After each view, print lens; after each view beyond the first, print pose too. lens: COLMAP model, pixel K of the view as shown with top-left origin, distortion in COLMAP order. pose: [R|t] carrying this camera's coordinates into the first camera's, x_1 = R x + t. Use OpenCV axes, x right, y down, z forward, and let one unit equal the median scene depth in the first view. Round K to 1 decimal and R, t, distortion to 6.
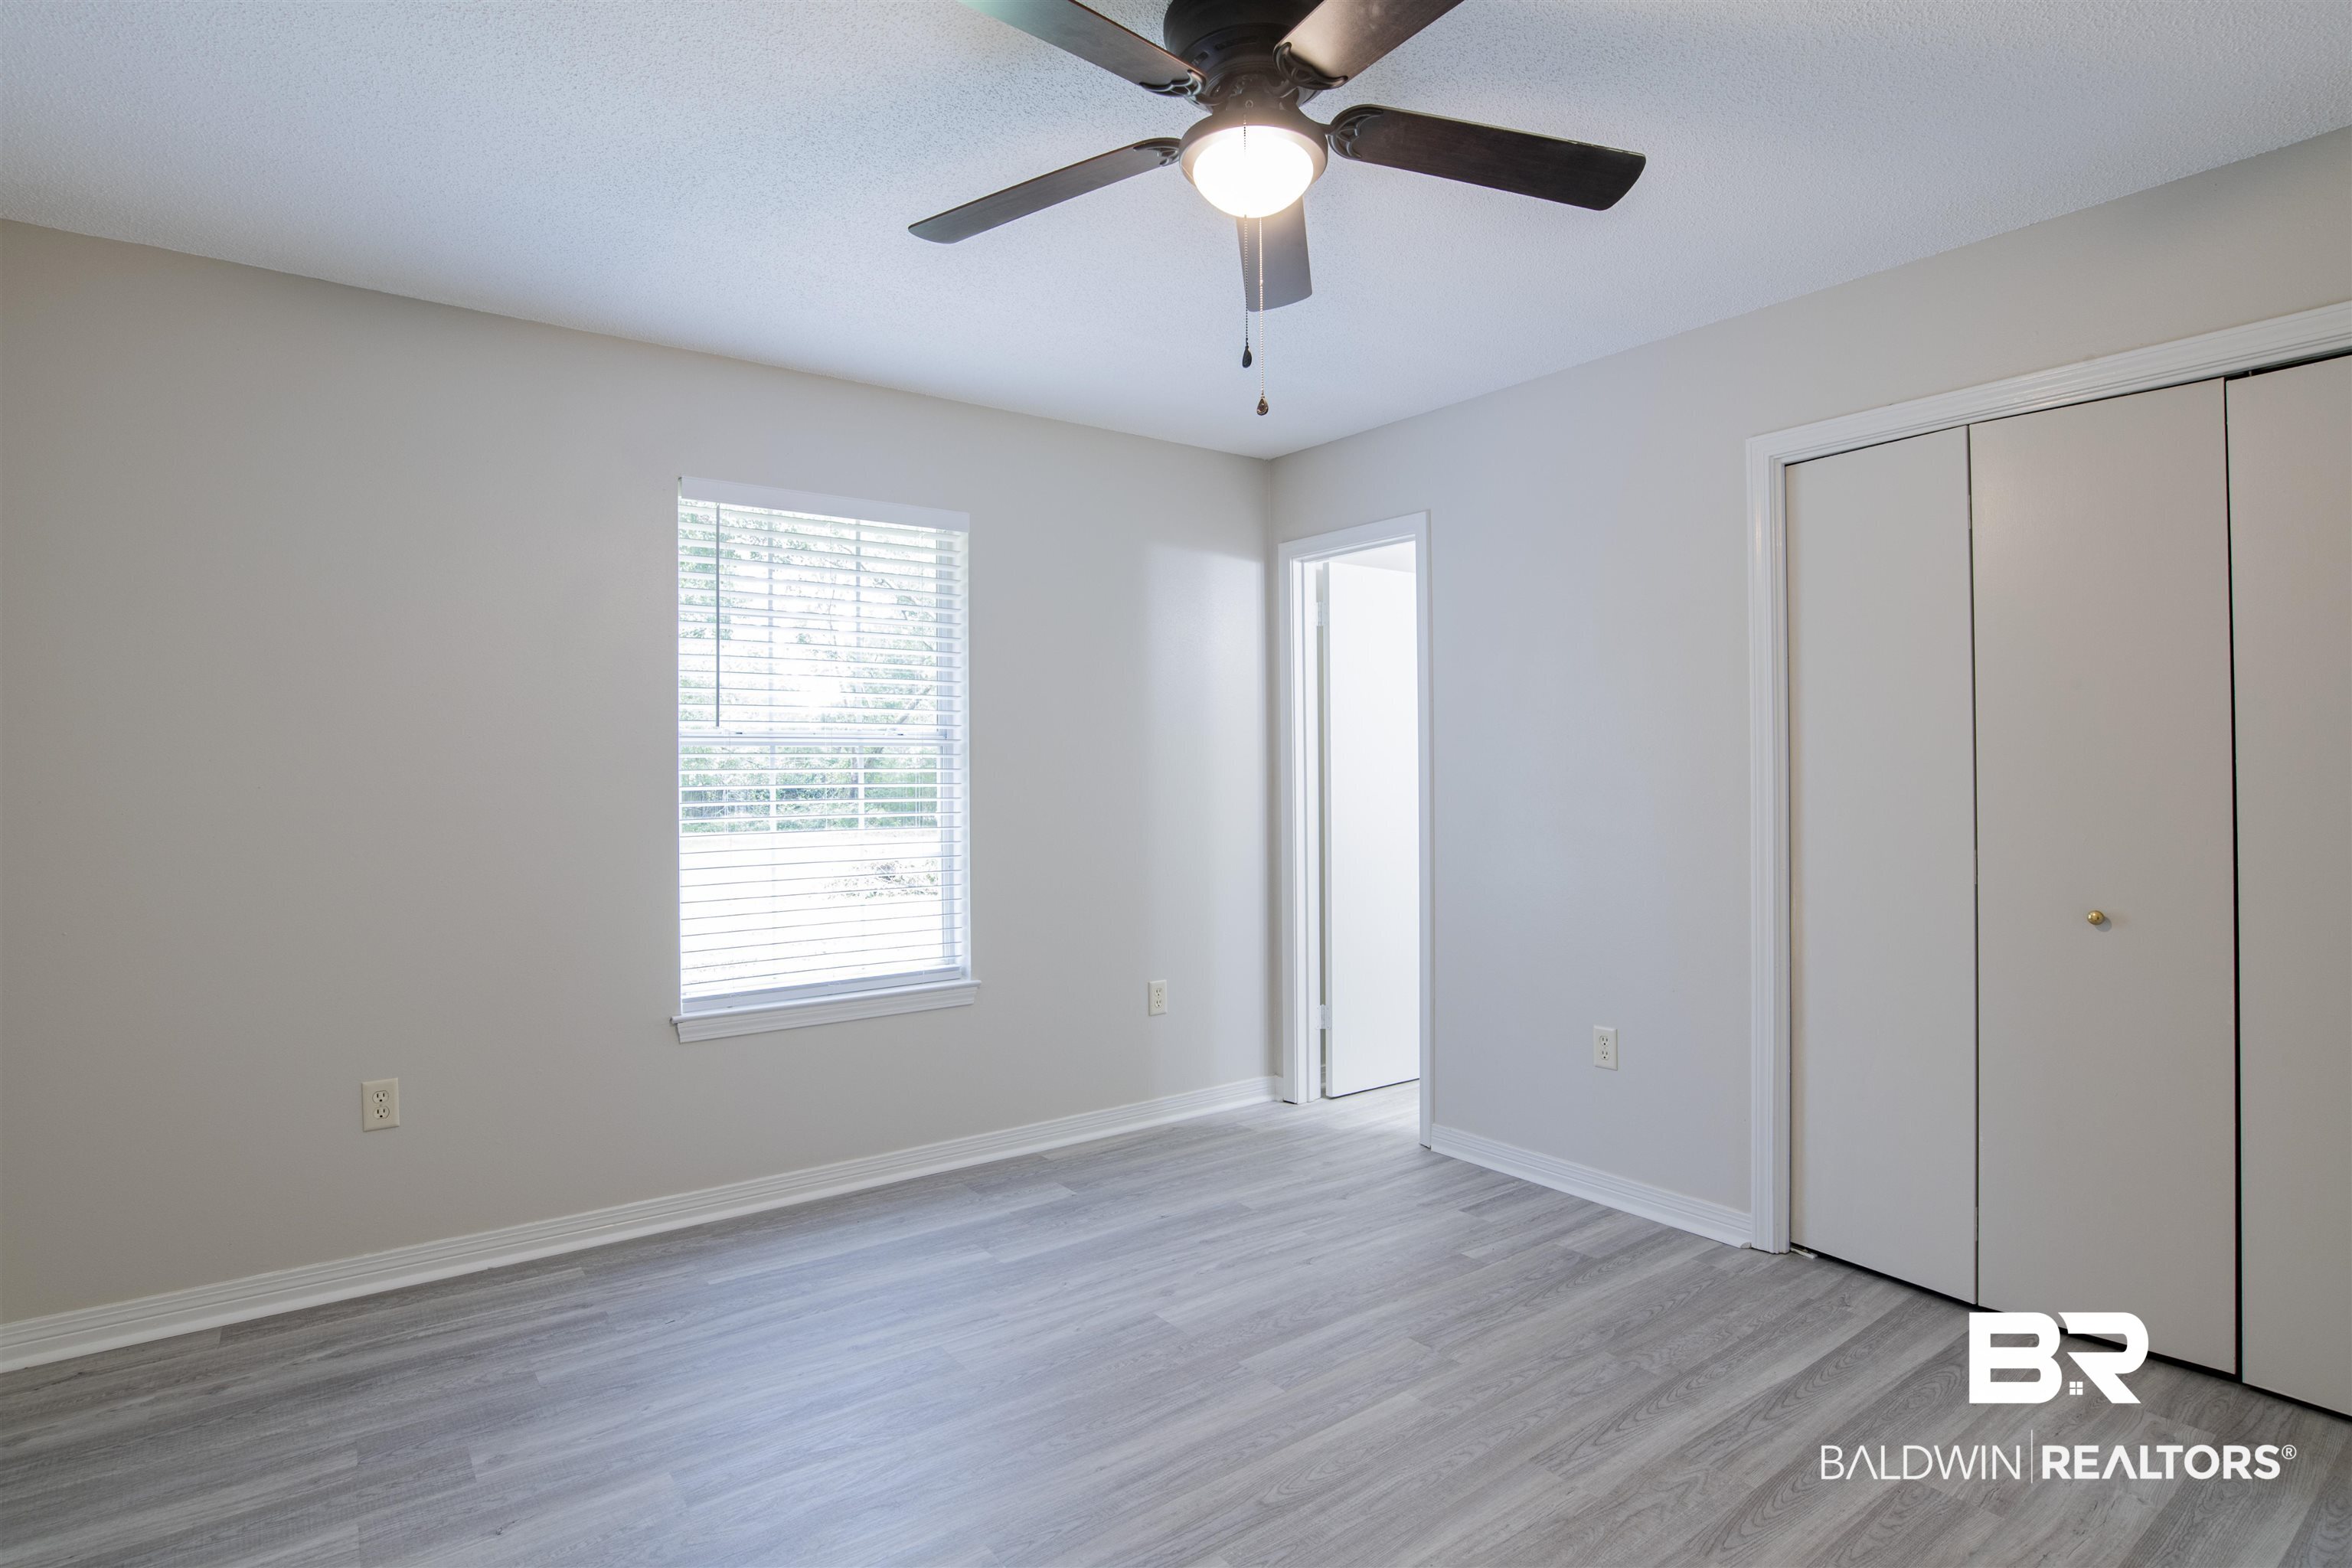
lens RADIAL K [[1199.7, 0, 1188.2], [0, 1199.7, 770.0], [0, 0, 1]] dist [-0.065687, 0.026275]
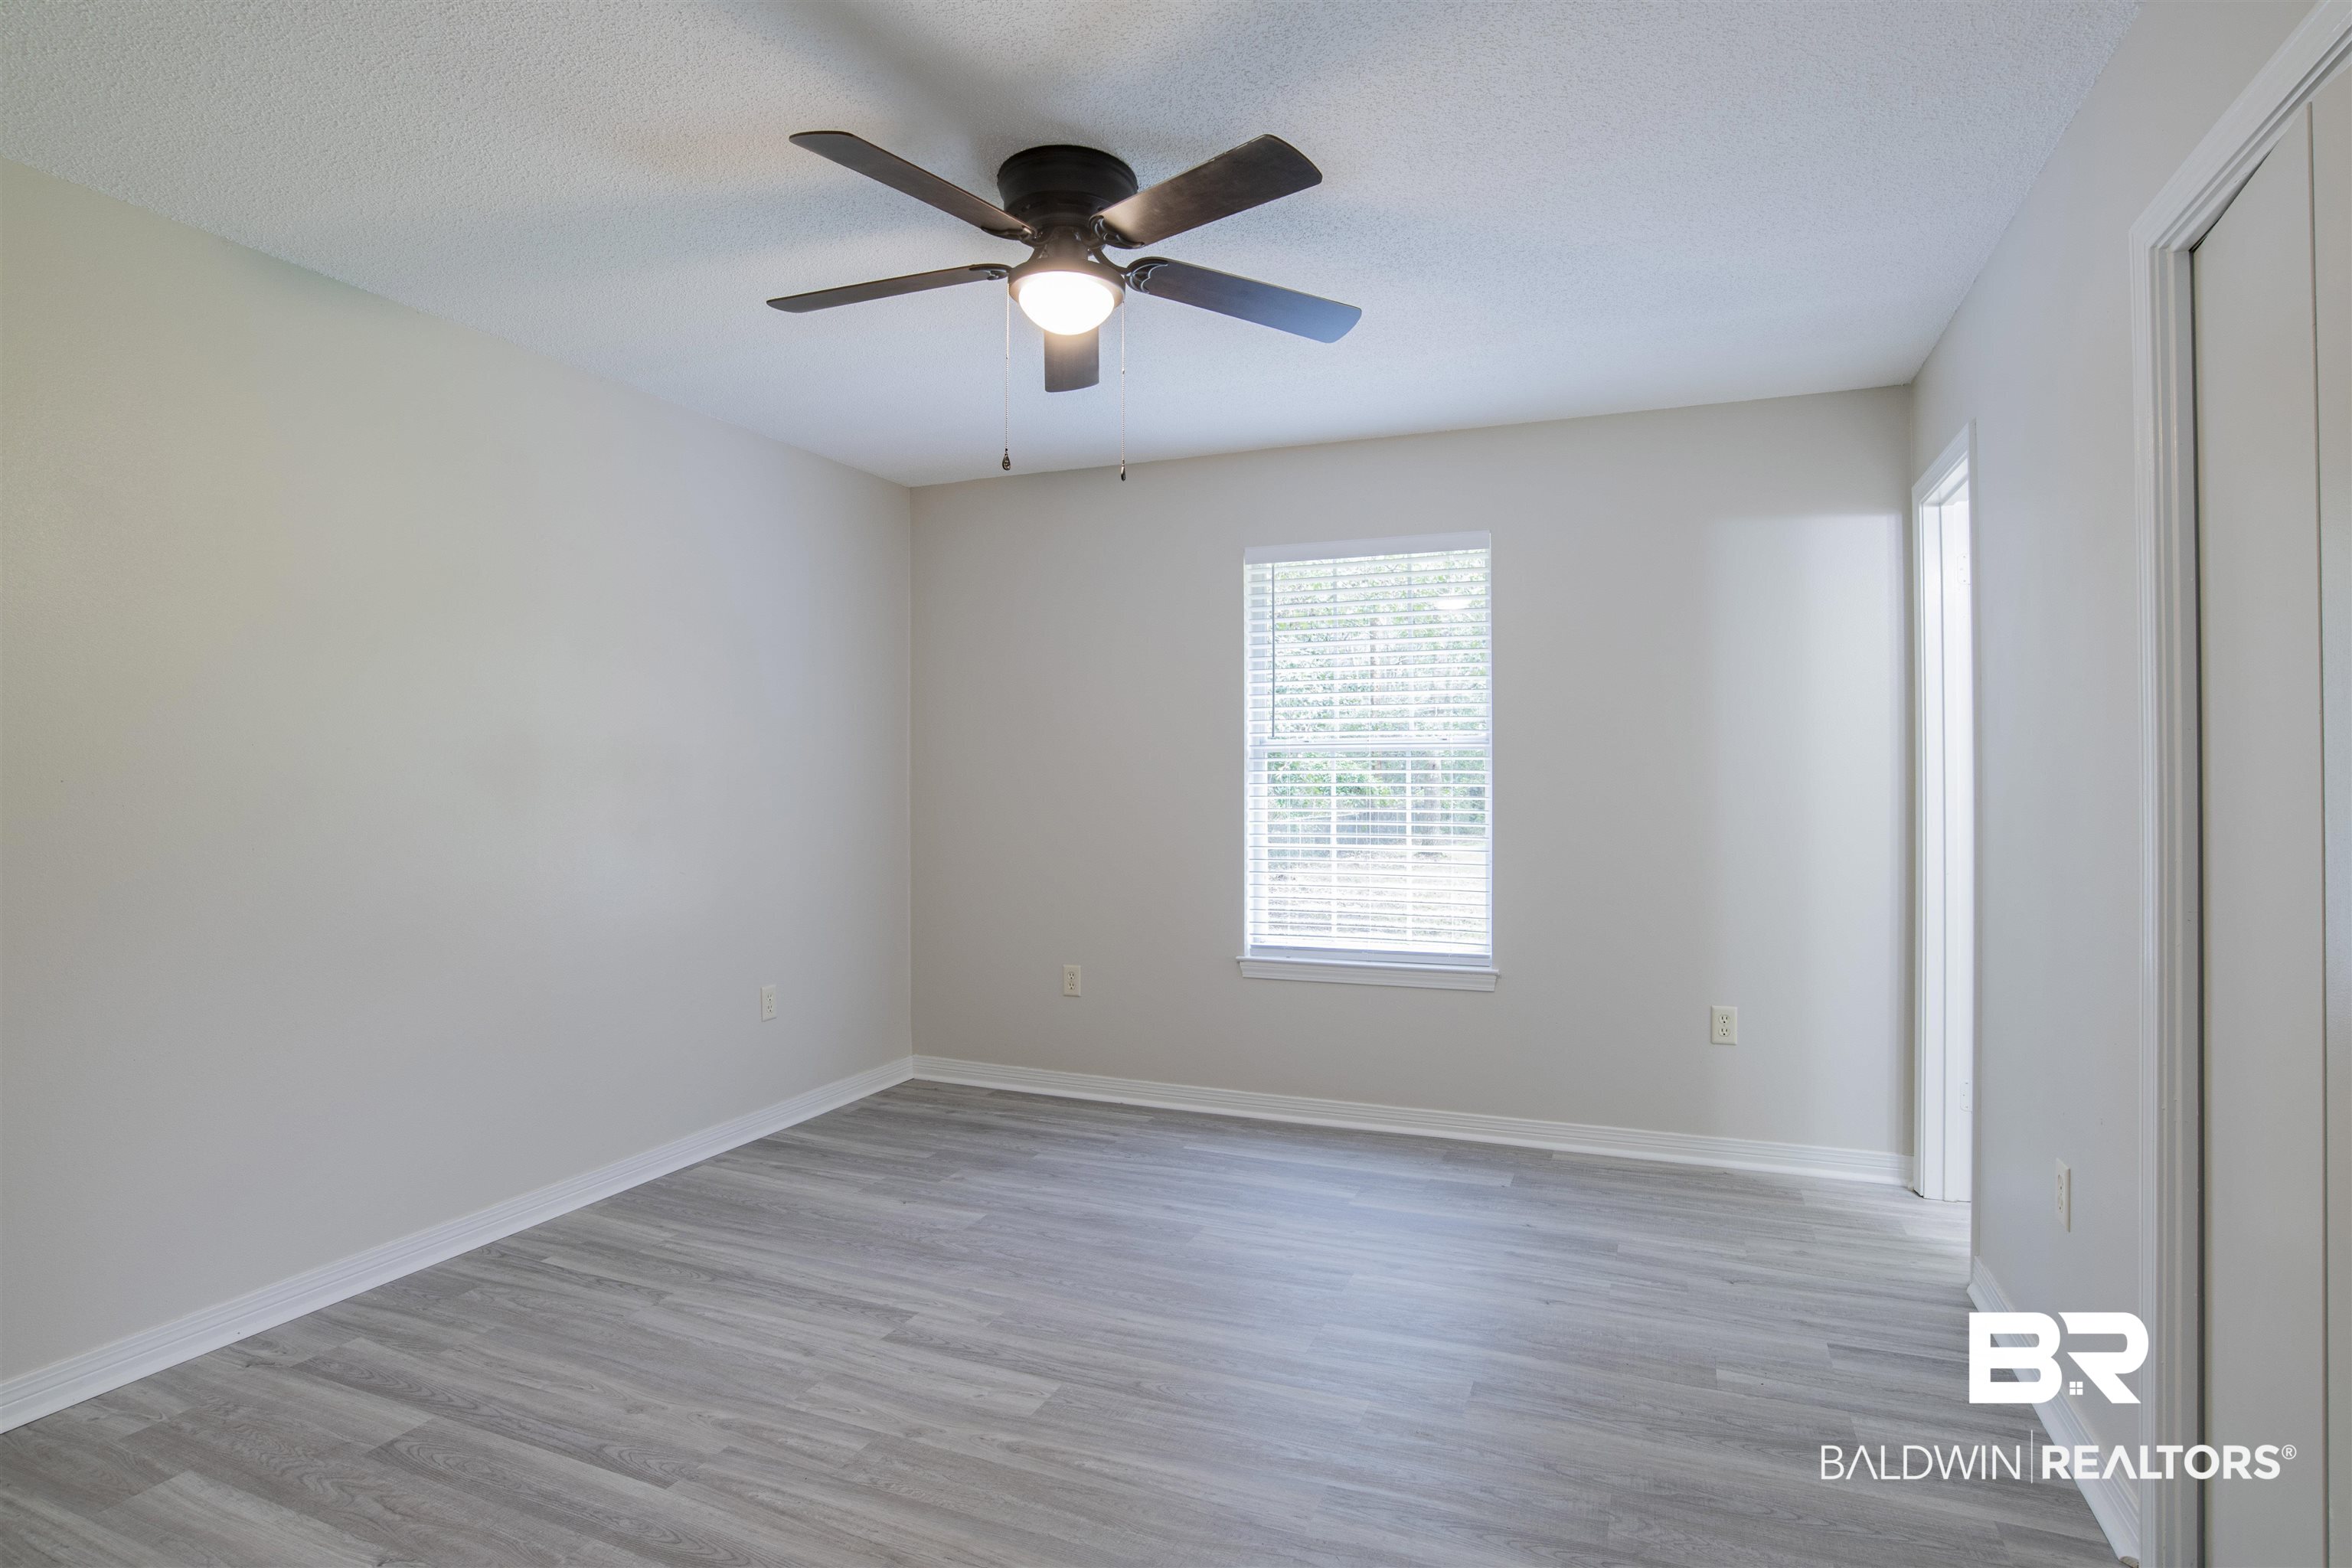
lens RADIAL K [[1199.7, 0, 1188.2], [0, 1199.7, 770.0], [0, 0, 1]] dist [-0.065687, 0.026275]
pose [[0.509528, 0.001544, -0.860453, 0.719305], [-0.000904, 0.999999, 0.001259, -0.002907], [0.860454, 0.000137, 0.509529, 0.273549]]
